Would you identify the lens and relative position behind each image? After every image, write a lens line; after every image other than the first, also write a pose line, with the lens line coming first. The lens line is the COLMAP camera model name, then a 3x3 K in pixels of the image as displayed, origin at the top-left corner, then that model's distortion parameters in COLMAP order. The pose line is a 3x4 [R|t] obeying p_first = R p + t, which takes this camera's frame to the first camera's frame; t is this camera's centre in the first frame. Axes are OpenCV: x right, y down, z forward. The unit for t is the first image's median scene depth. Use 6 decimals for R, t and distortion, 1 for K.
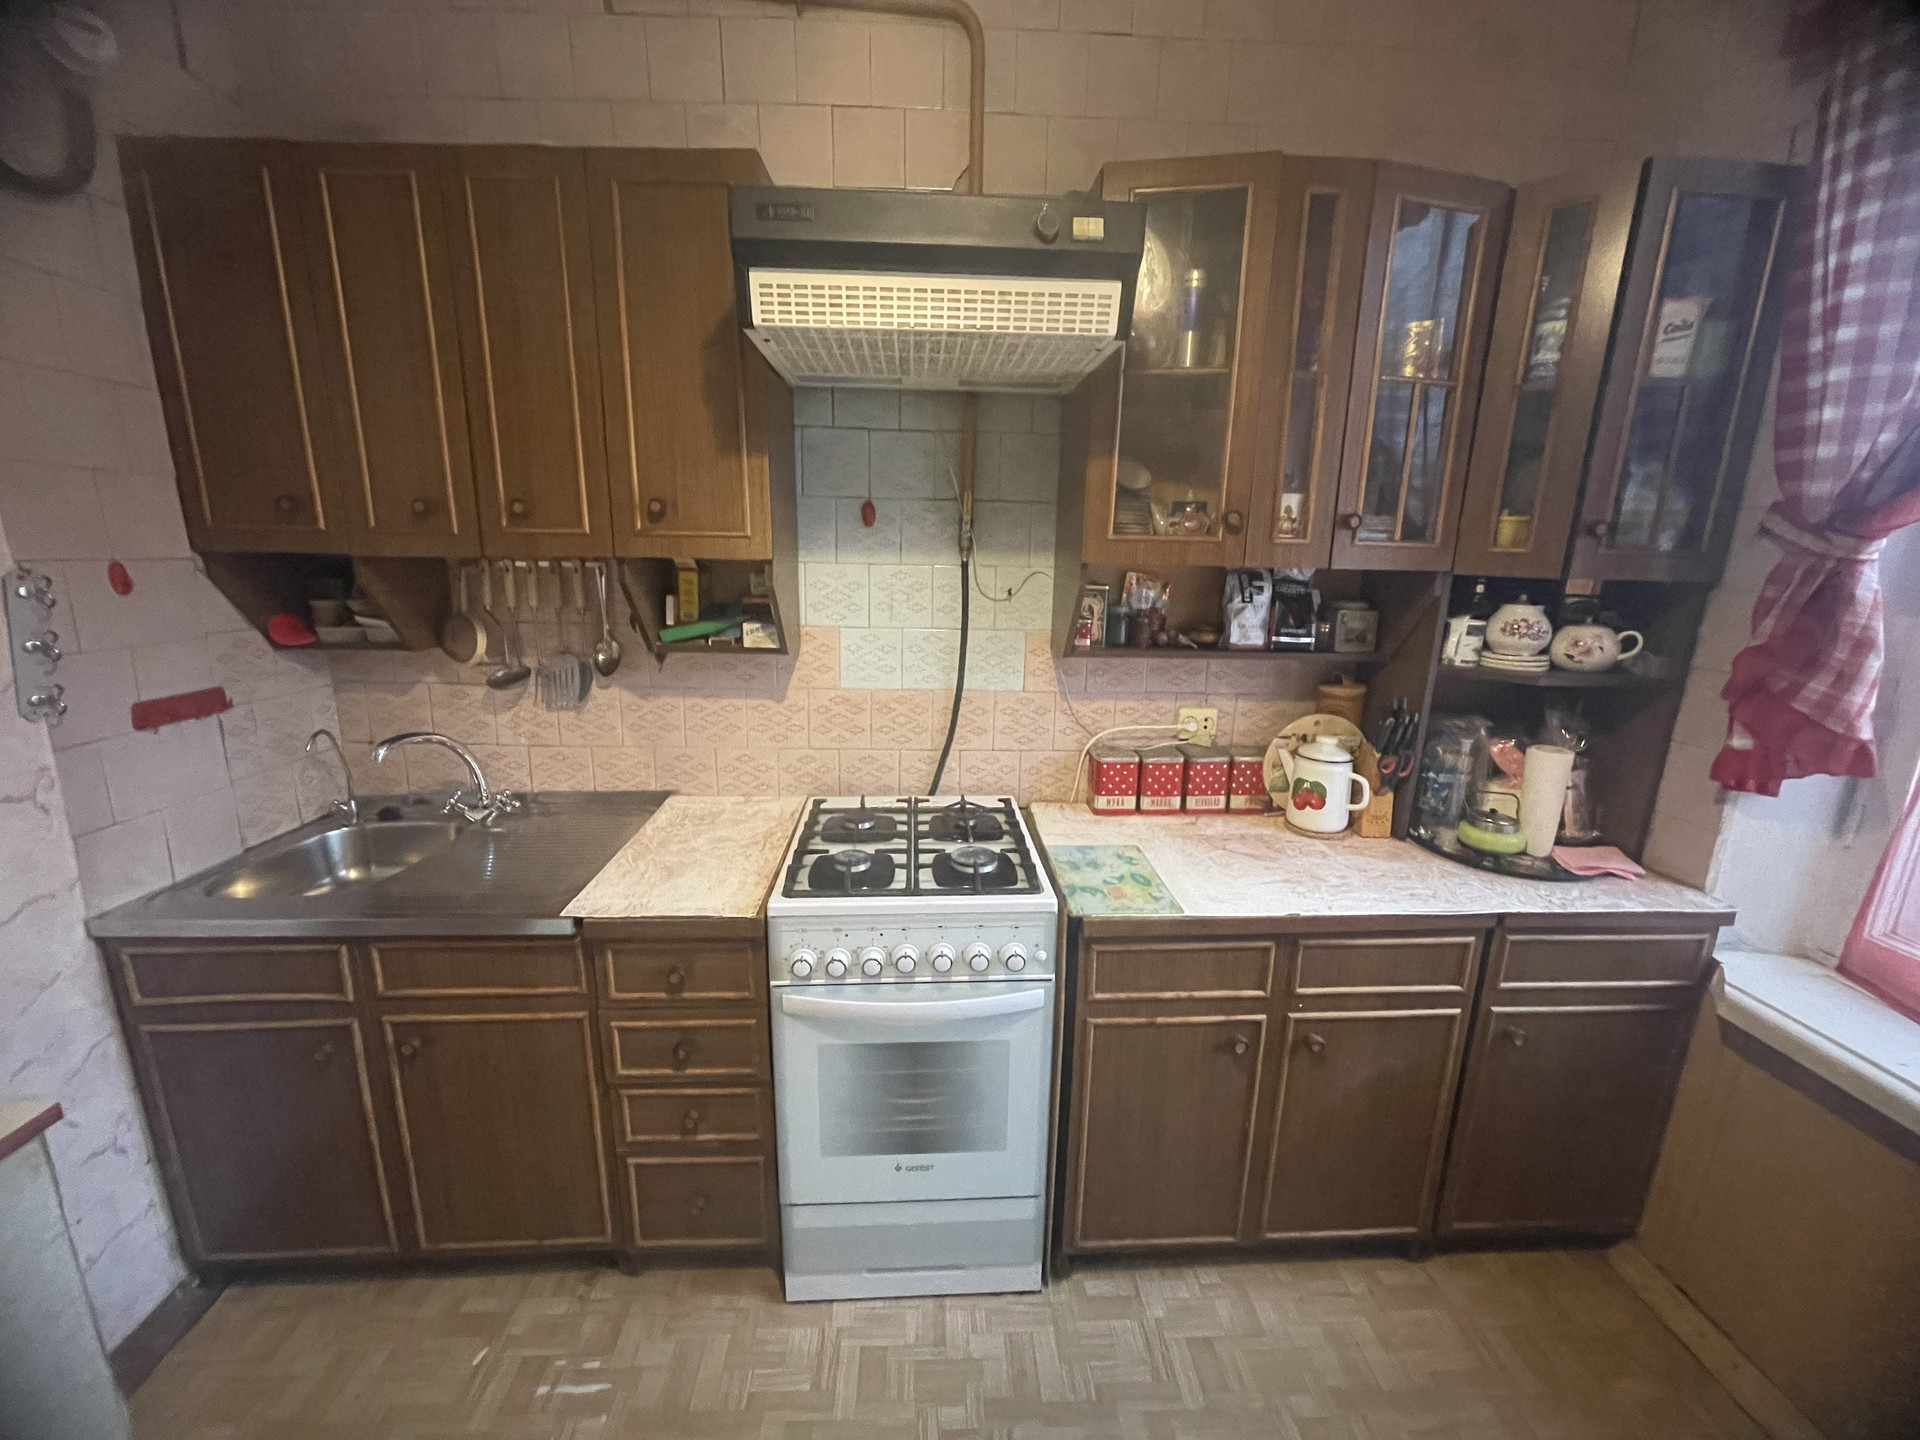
lens RADIAL K [[769.3, 0, 954.4], [0, 769.3, 714.7], [0, 0, 1]] dist [-0.007351, 0.001812]
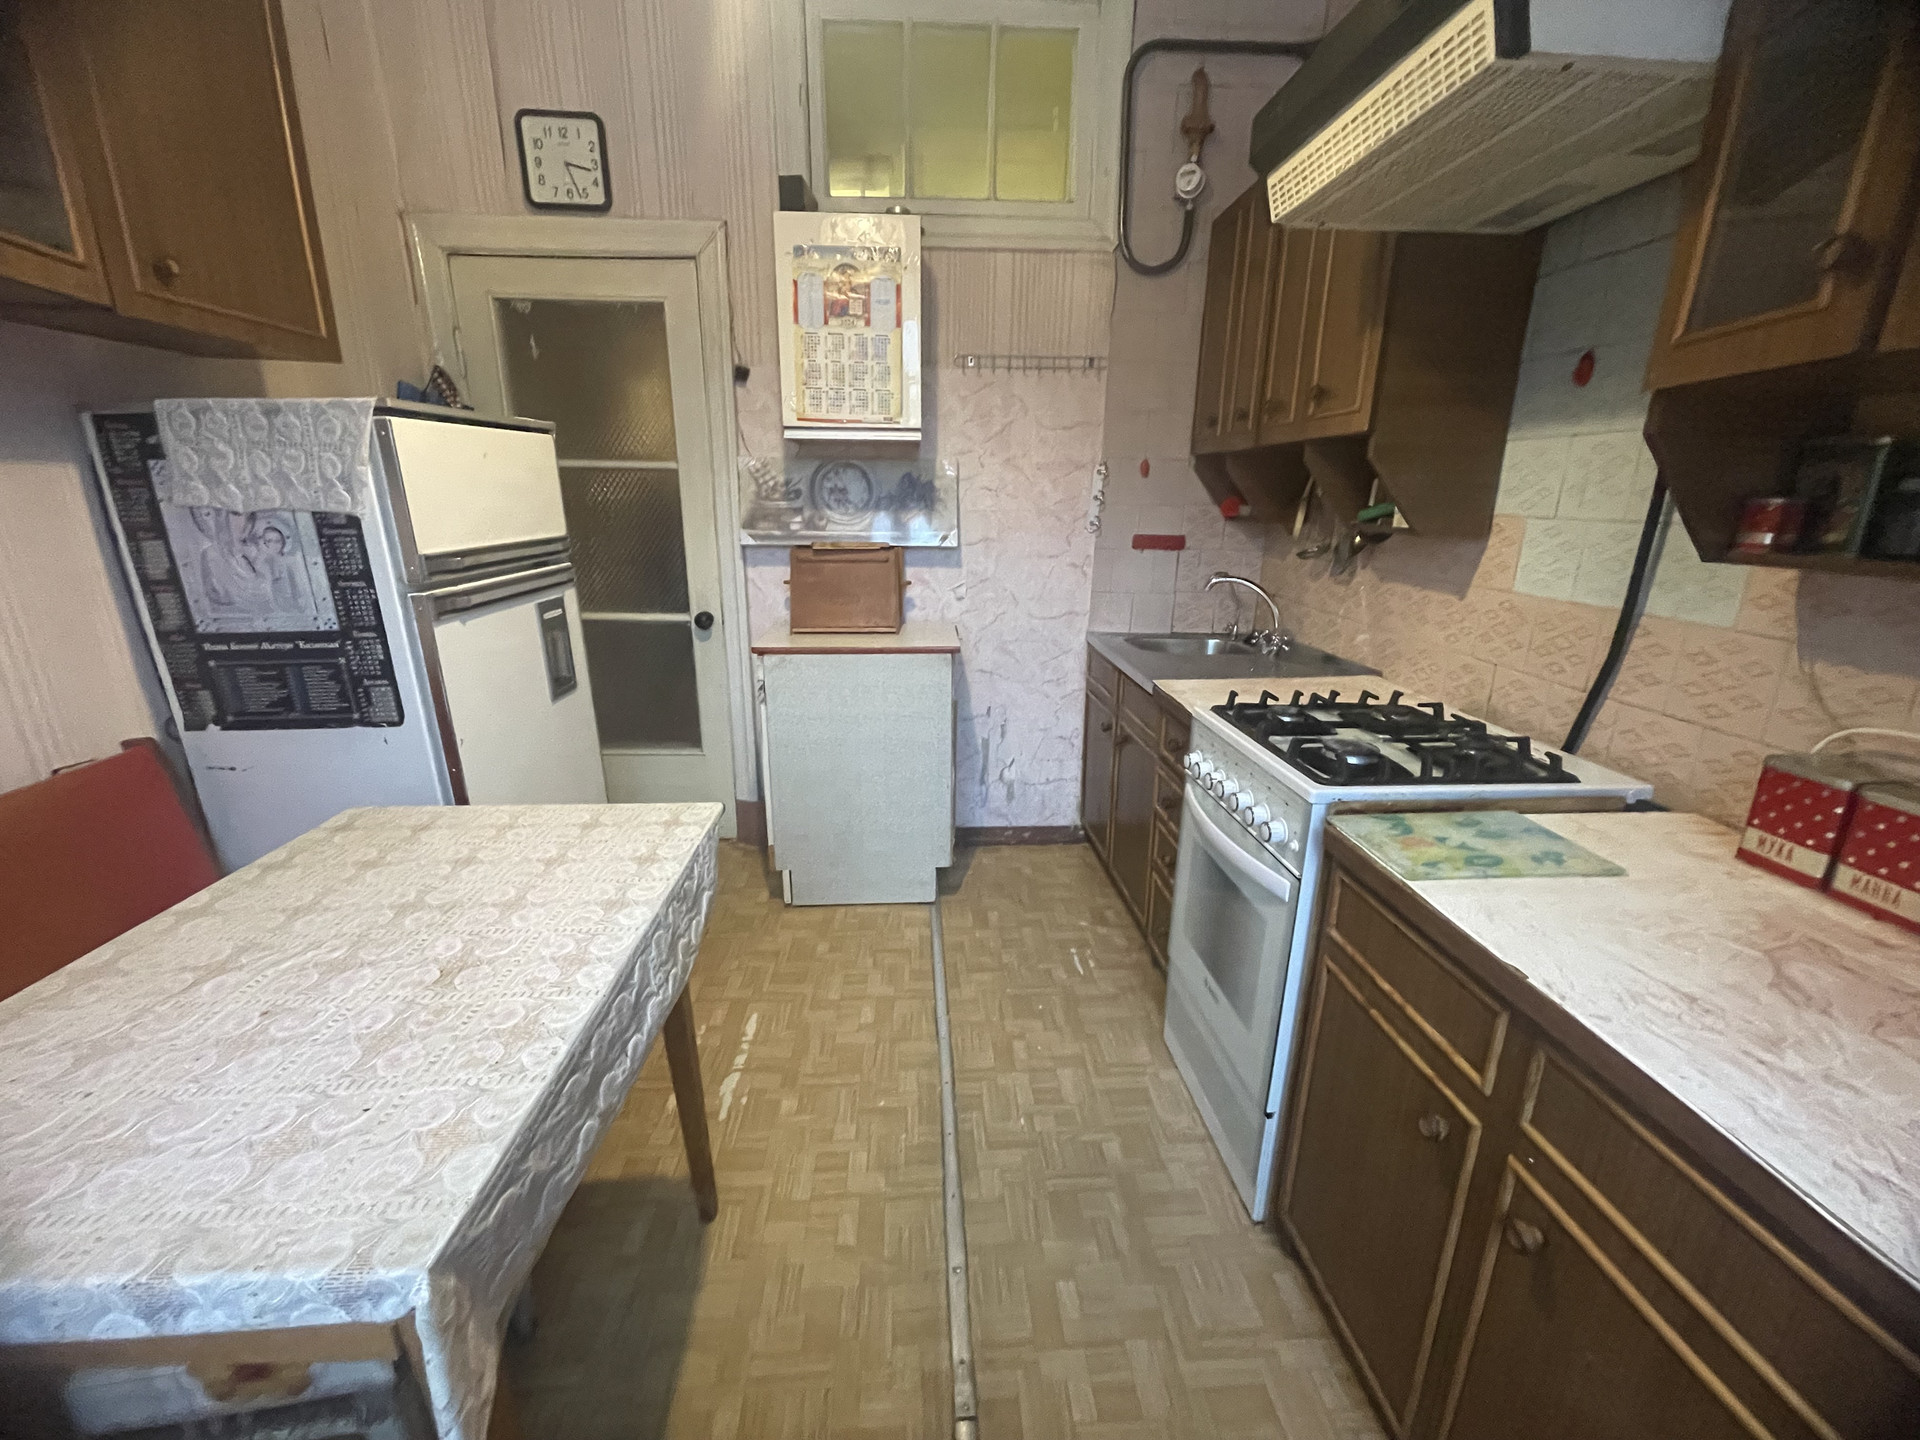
lens RADIAL K [[769.3, 0, 956.3], [0, 769.3, 718.5], [0, 0, 1]] dist [-0.007351, 0.001812]
pose [[0.022269, 0.267441, -0.963317, 0.828166], [-0.230878, 0.938886, 0.255321, 0.027171], [0.972728, 0.216723, 0.082654, 0.437883]]
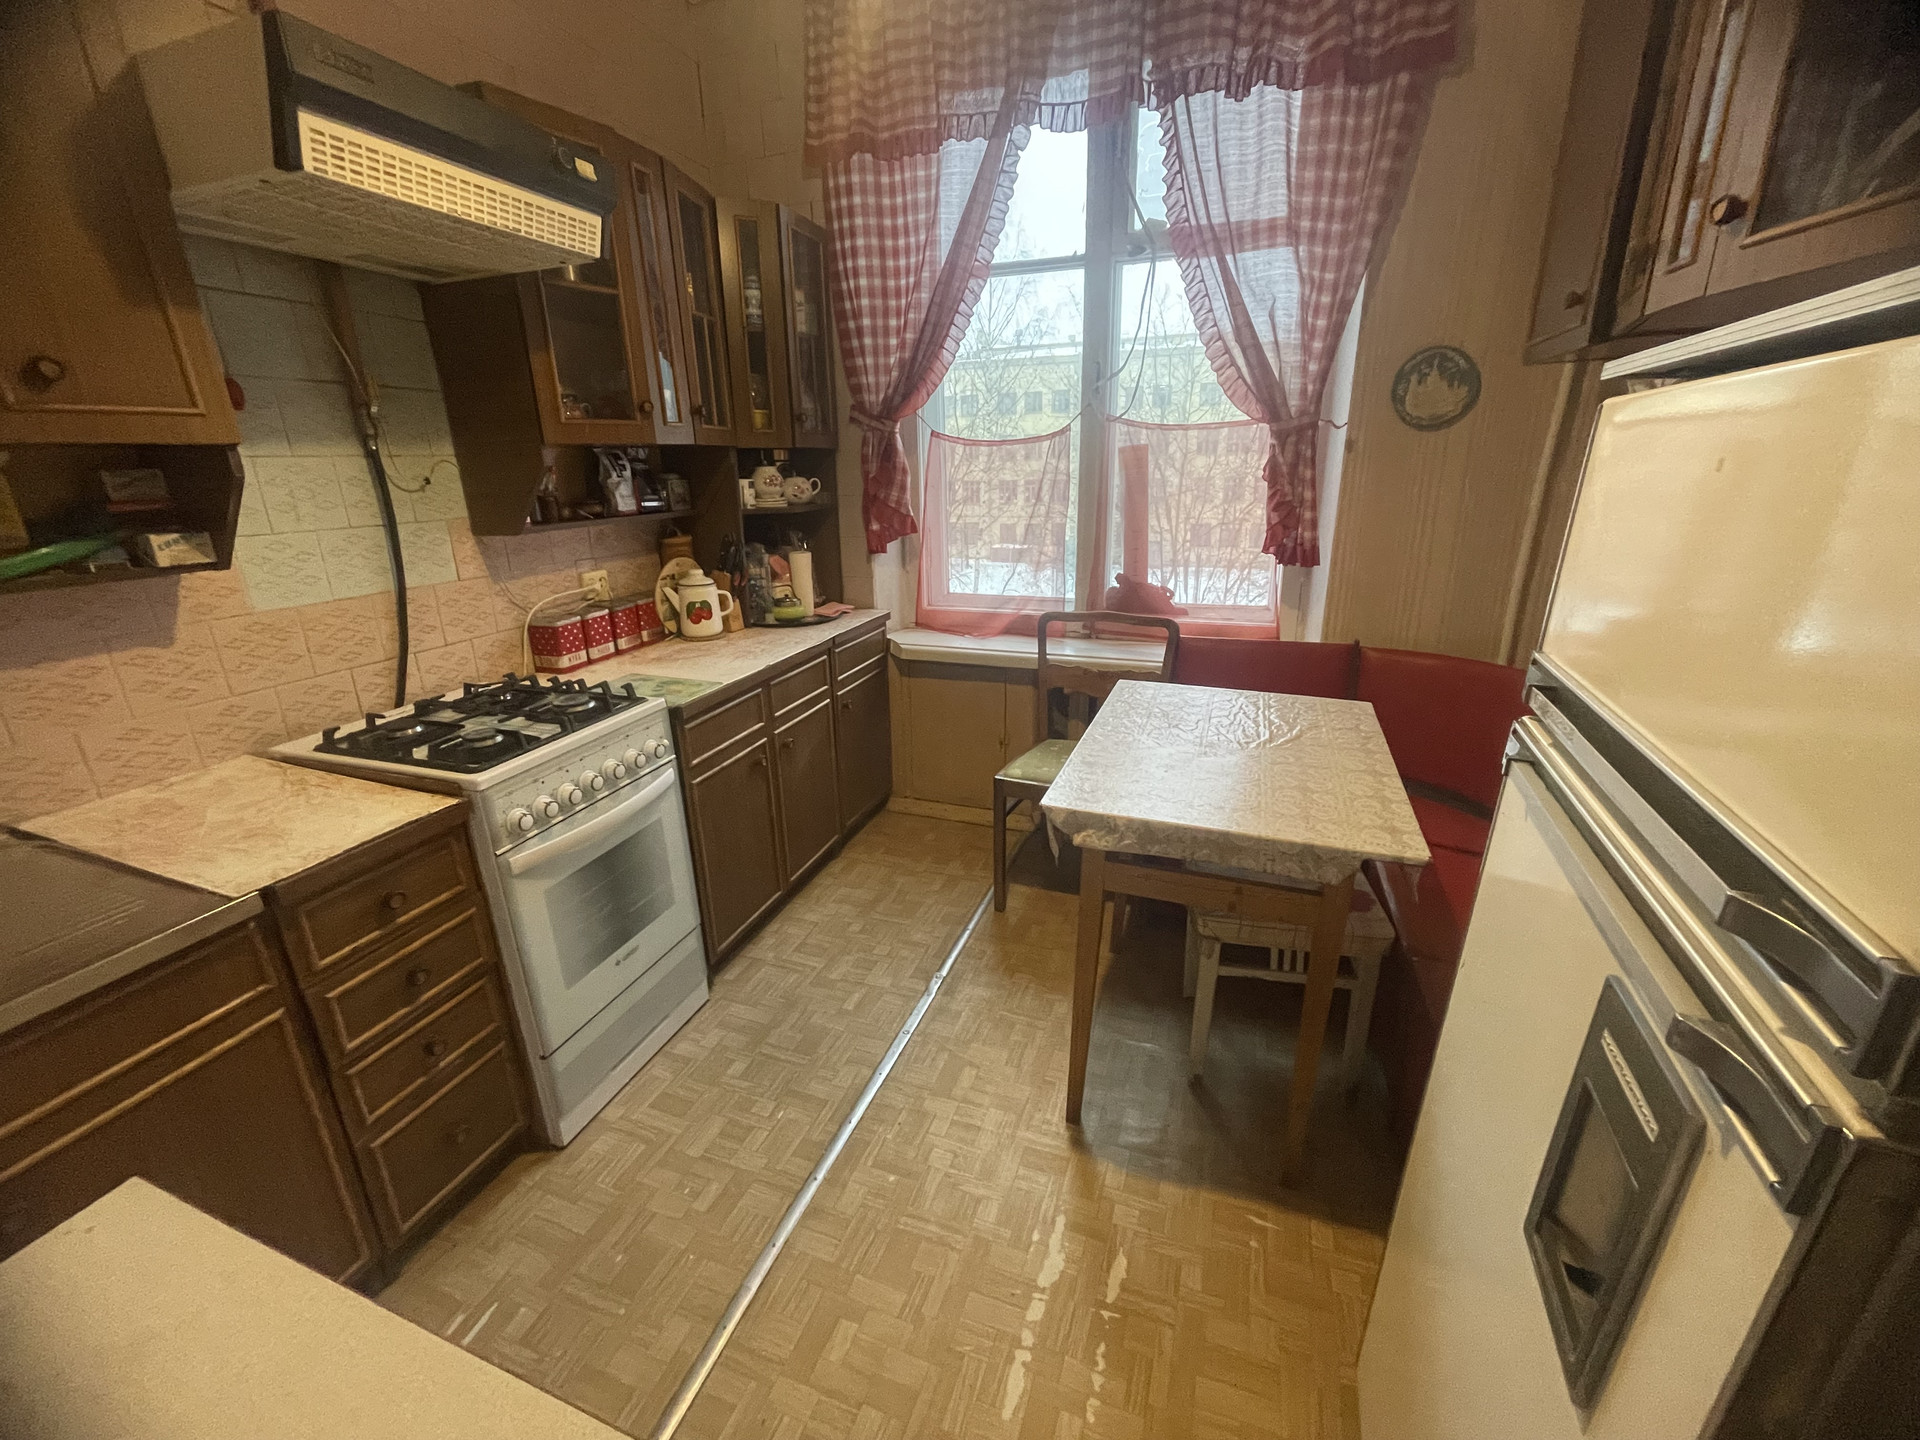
lens RADIAL K [[769.3, 0, 944.9], [0, 769.3, 712.2], [0, 0, 1]] dist [-0.007351, 0.001812]
pose [[0.398444, -0.313786, 0.861847, -0.717386], [0.230861, 0.943716, 0.236863, 0.052414], [-0.887663, 0.104591, 0.448459, -0.025783]]
